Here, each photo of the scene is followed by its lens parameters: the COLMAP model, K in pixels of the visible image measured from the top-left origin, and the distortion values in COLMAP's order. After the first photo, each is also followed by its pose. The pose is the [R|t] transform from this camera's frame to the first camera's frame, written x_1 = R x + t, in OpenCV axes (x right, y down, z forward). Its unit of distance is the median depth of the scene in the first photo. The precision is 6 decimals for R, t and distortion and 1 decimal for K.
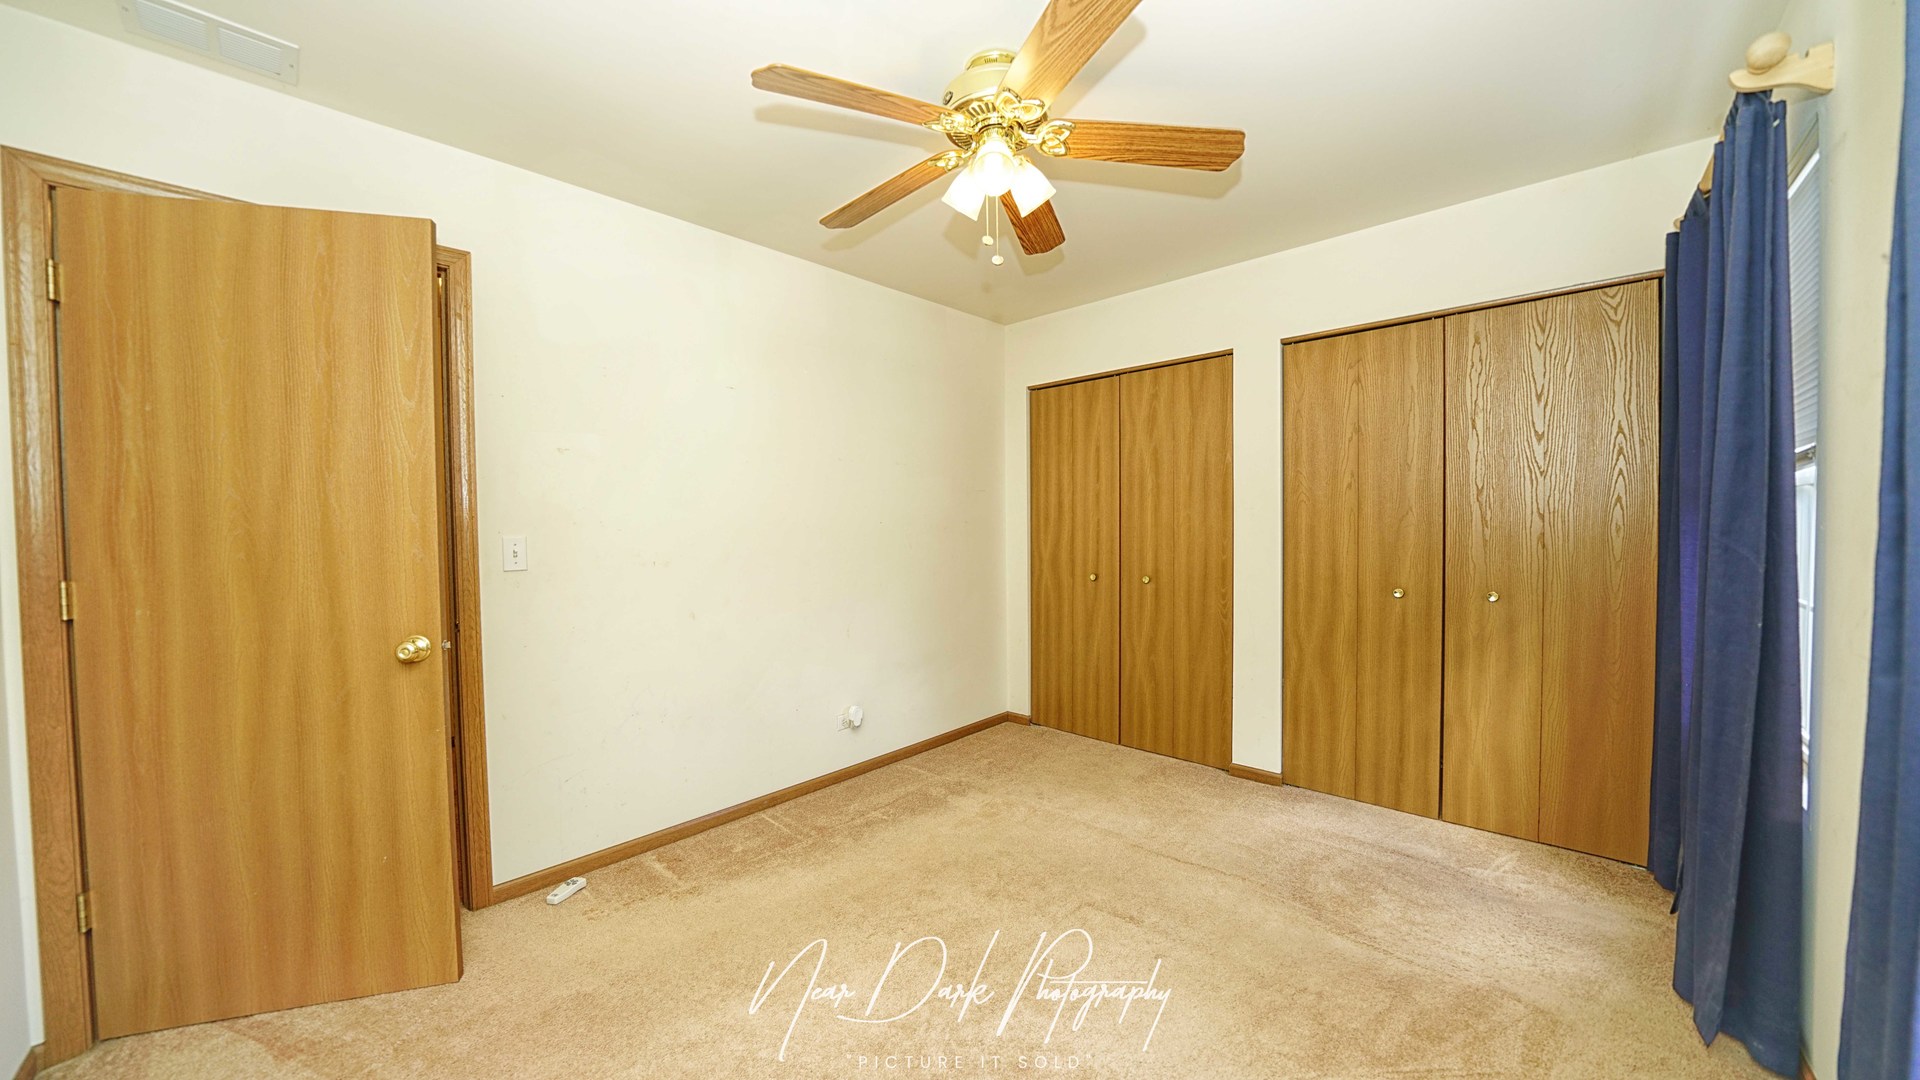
lens RADIAL K [[659.1, 0, 955.5], [0, 659.1, 536.1], [0, 0, 1]] dist [-0.021160, 0.001113]
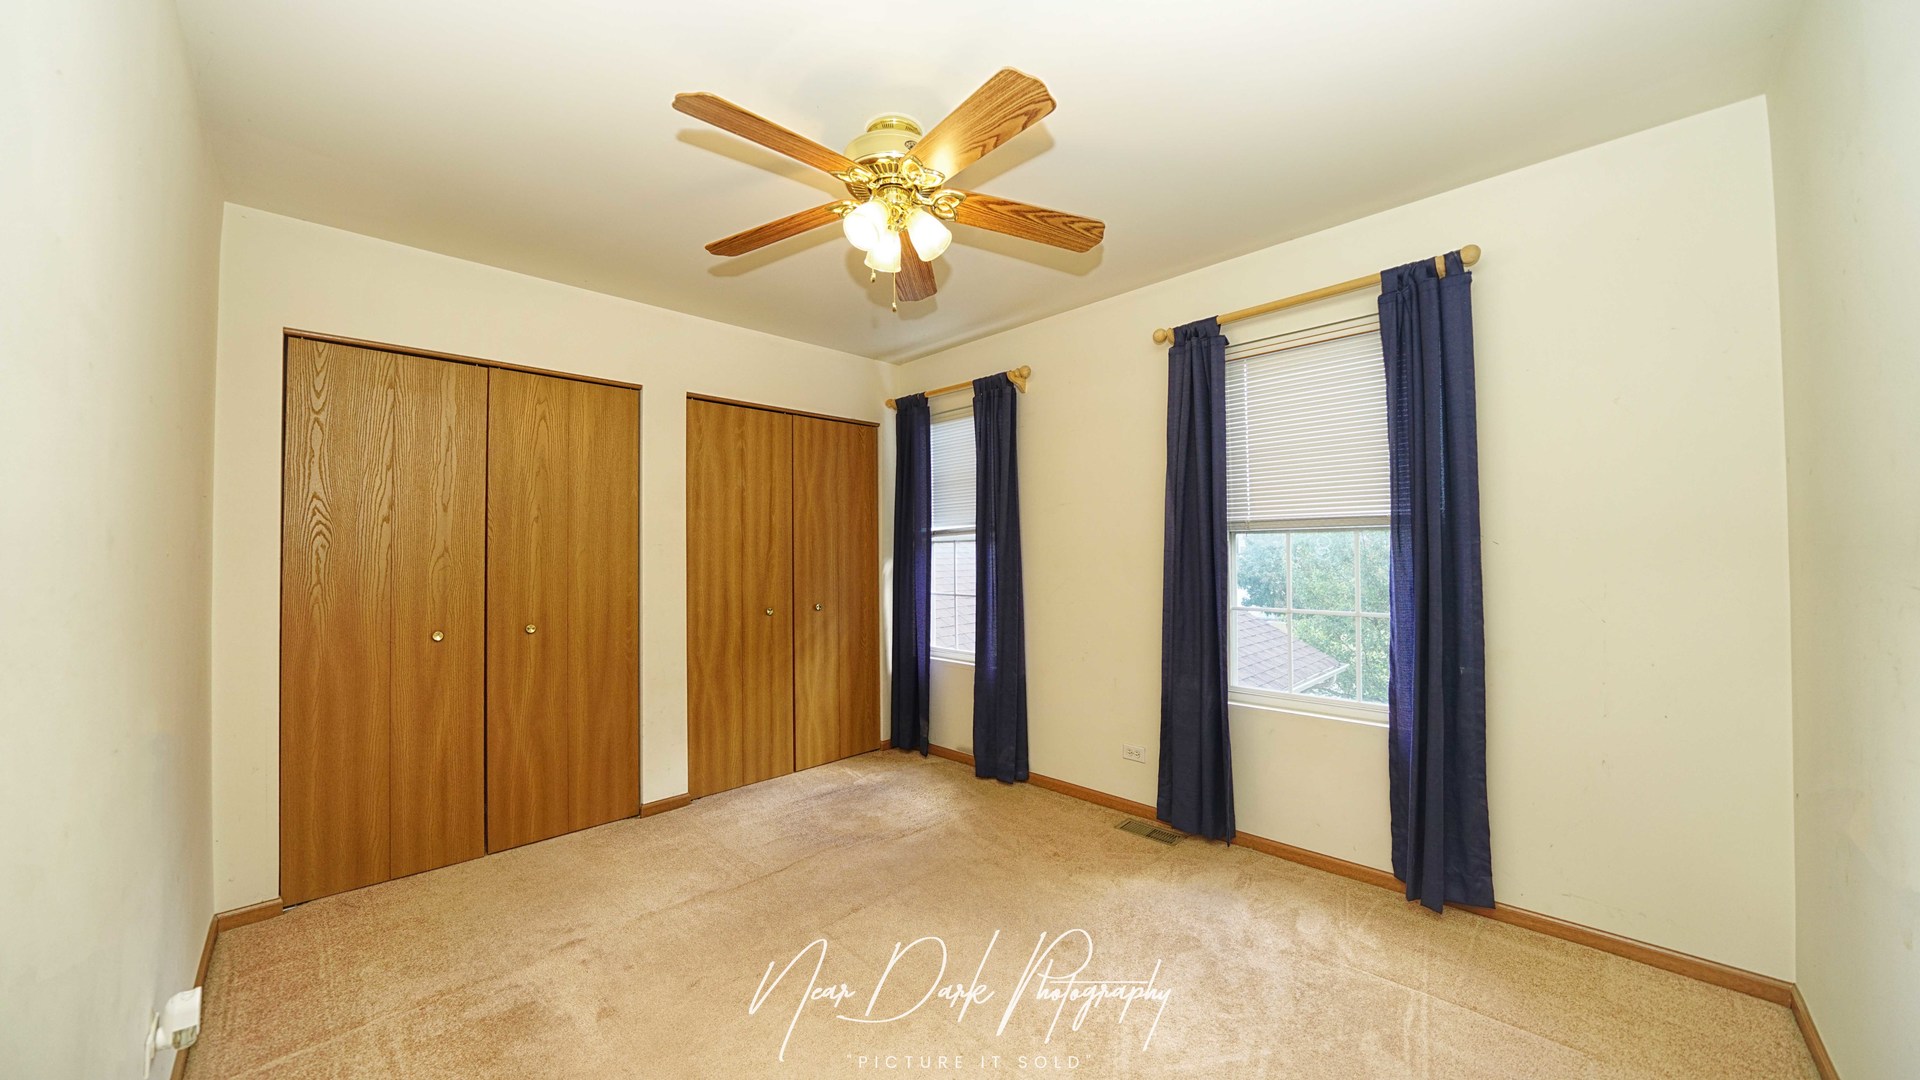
lens RADIAL K [[659.1, 0, 957.1], [0, 659.1, 541.3], [0, 0, 1]] dist [-0.021160, 0.001113]
pose [[0.032347, 0.037505, 0.998773, -0.576697], [0.031346, 0.998766, -0.038520, 0.007131], [-0.998985, 0.032553, 0.031132, 0.513416]]
